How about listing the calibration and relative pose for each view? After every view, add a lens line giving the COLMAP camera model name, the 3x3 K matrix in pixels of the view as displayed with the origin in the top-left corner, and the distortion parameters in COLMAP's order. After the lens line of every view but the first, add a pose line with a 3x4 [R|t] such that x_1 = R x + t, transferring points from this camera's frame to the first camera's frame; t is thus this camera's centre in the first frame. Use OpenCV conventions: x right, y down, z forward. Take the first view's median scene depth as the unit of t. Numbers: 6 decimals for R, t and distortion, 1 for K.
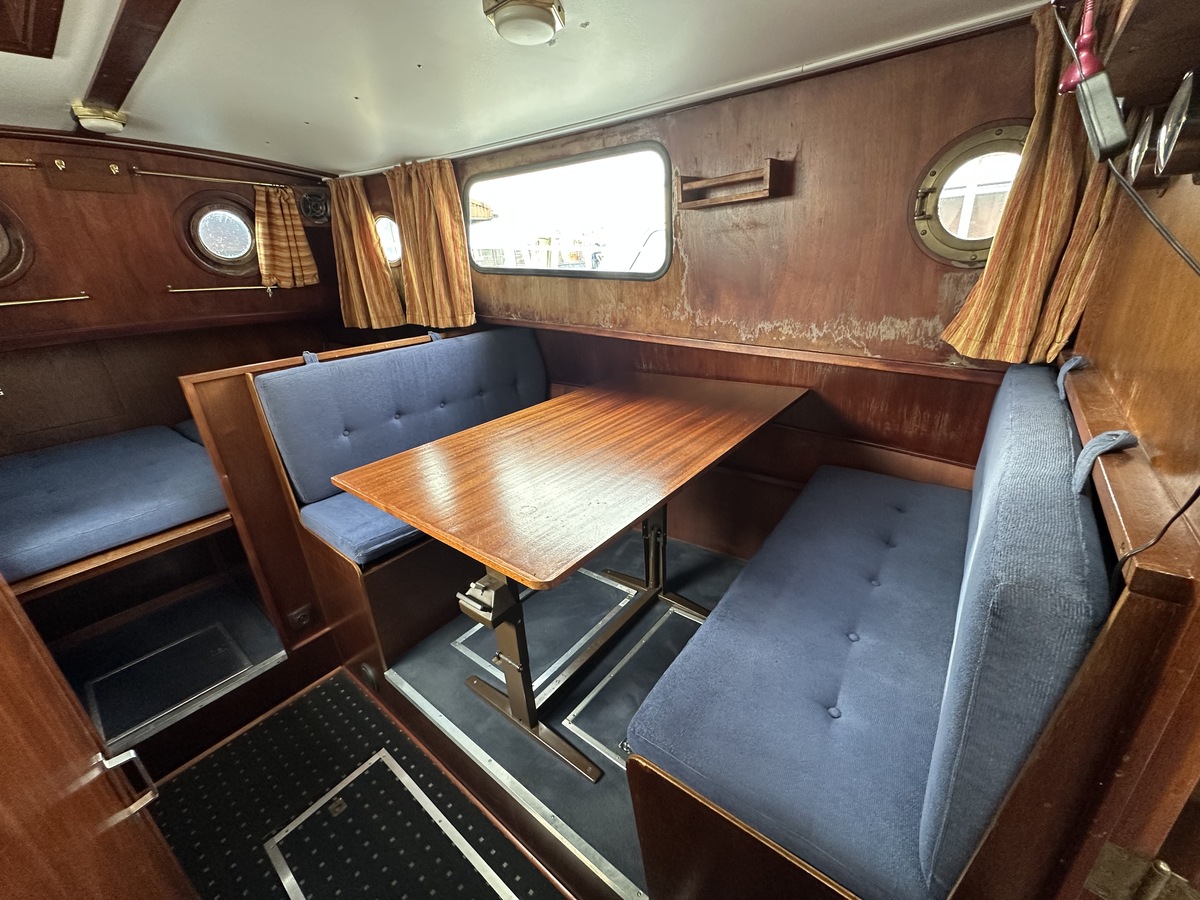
lens RADIAL K [[477.2, 0, 600.9], [0, 477.2, 450.0], [0, 0, 1]] dist [-0.003927, 0.000562]
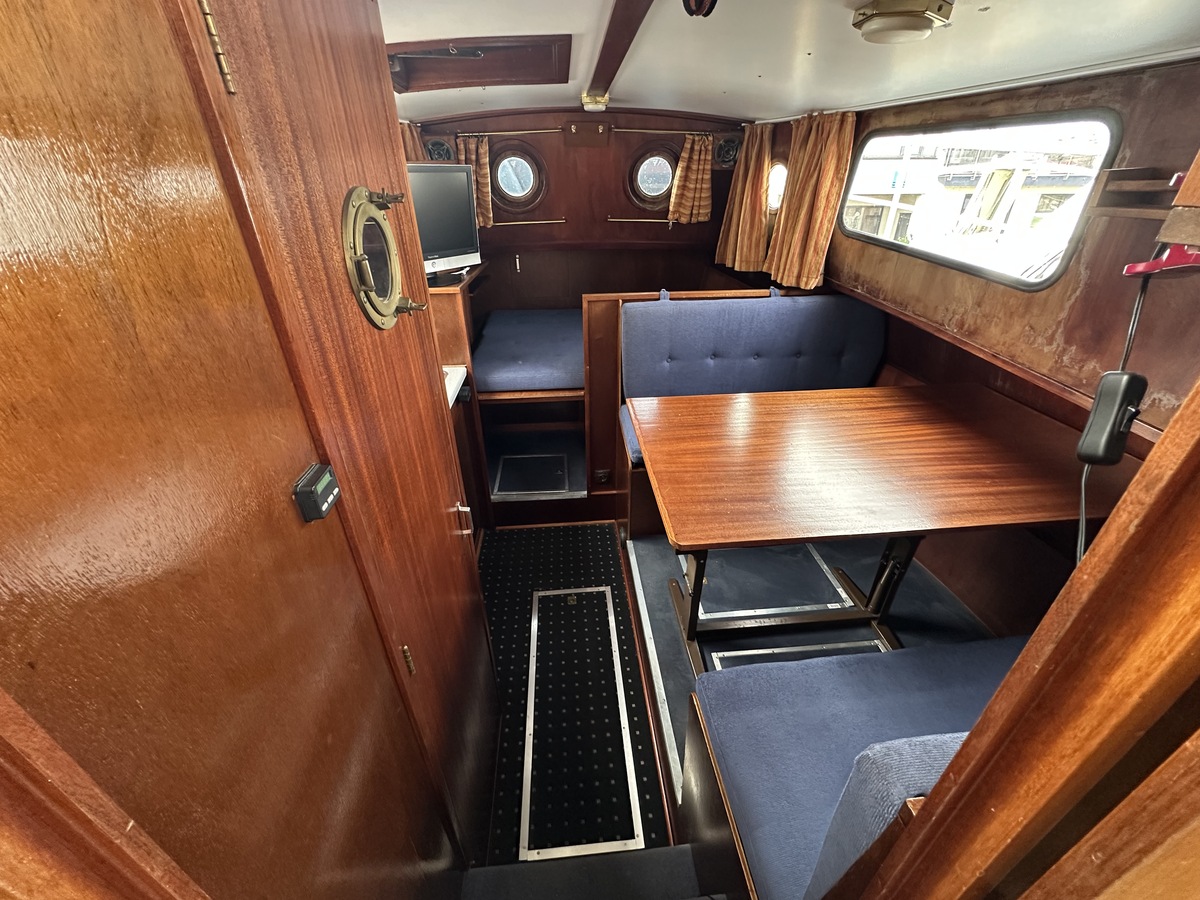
lens RADIAL K [[477.2, 0, 600.9], [0, 477.2, 450.0], [0, 0, 1]] dist [-0.003927, 0.000562]
pose [[0.689586, 0.408633, -0.597905, 0.178109], [-0.295704, 0.912520, 0.282607, -0.115373], [0.661083, -0.018079, 0.750095, -0.058867]]
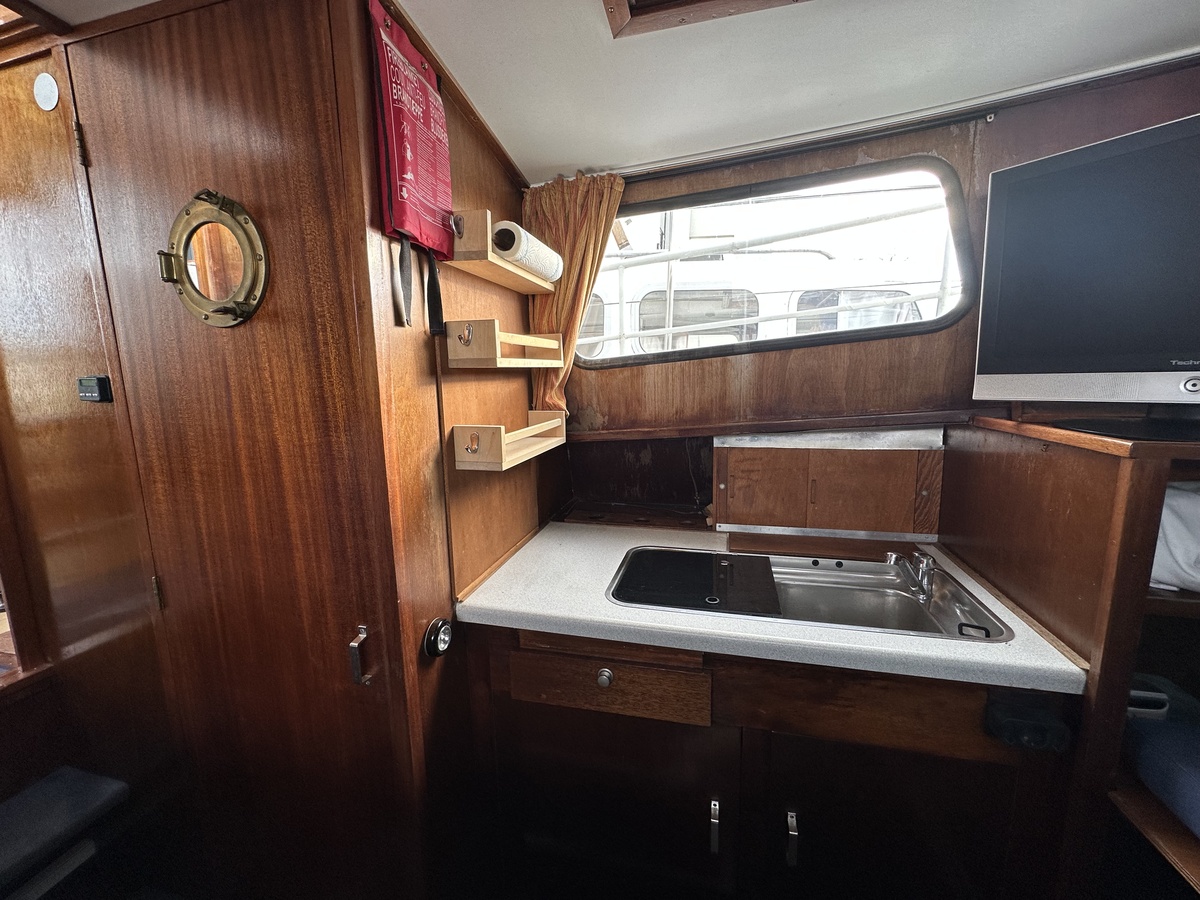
lens RADIAL K [[477.2, 0, 600.9], [0, 477.2, 450.0], [0, 0, 1]] dist [-0.003927, 0.000562]
pose [[-0.902343, 0.133768, -0.409735, -0.360469], [-0.091556, 0.869440, 0.485481, -0.176832], [0.421182, 0.475585, -0.772286, 0.665410]]
